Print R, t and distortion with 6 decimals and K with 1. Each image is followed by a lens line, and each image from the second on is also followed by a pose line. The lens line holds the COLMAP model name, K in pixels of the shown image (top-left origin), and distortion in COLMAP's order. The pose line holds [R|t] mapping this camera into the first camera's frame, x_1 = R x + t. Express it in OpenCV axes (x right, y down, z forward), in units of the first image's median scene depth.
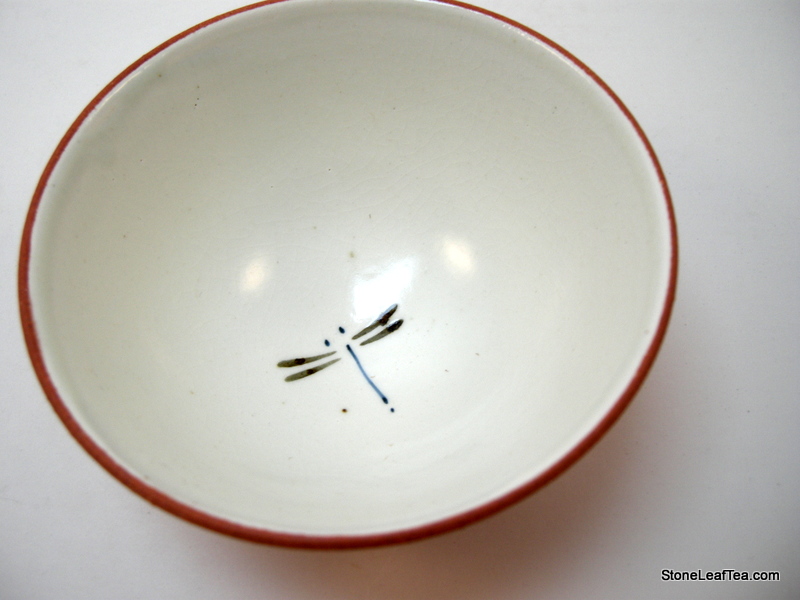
lens RADIAL K [[810.1, 0, 400.7], [0, 810.1, 299.3], [0, 0, 1]] dist [-0.098245, 0.000000]
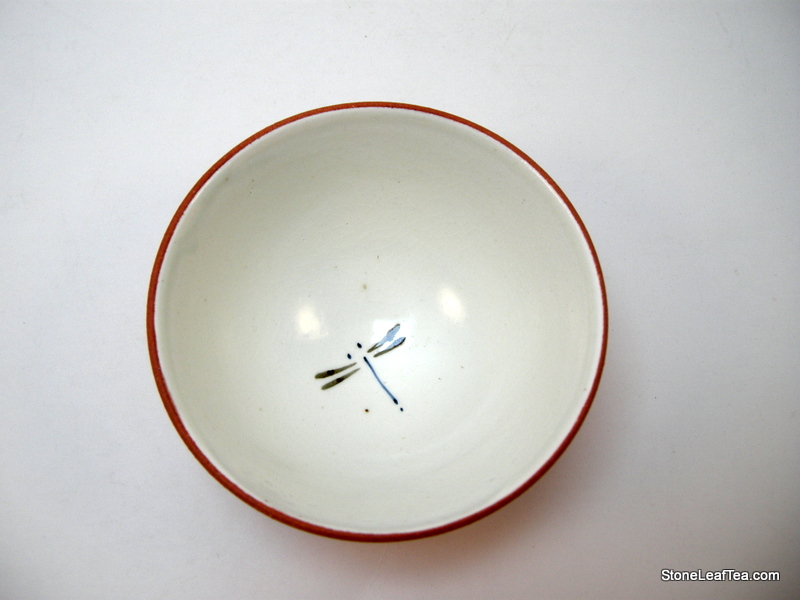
lens RADIAL K [[810.1, 0, 398.8], [0, 810.1, 300.7], [0, 0, 1]] dist [-0.098245, 0.000000]
pose [[0.996715, -0.022036, 0.077932, -0.121691], [0.007458, 0.983156, 0.182615, -0.305847], [-0.080644, -0.181434, 0.980091, -0.330759]]
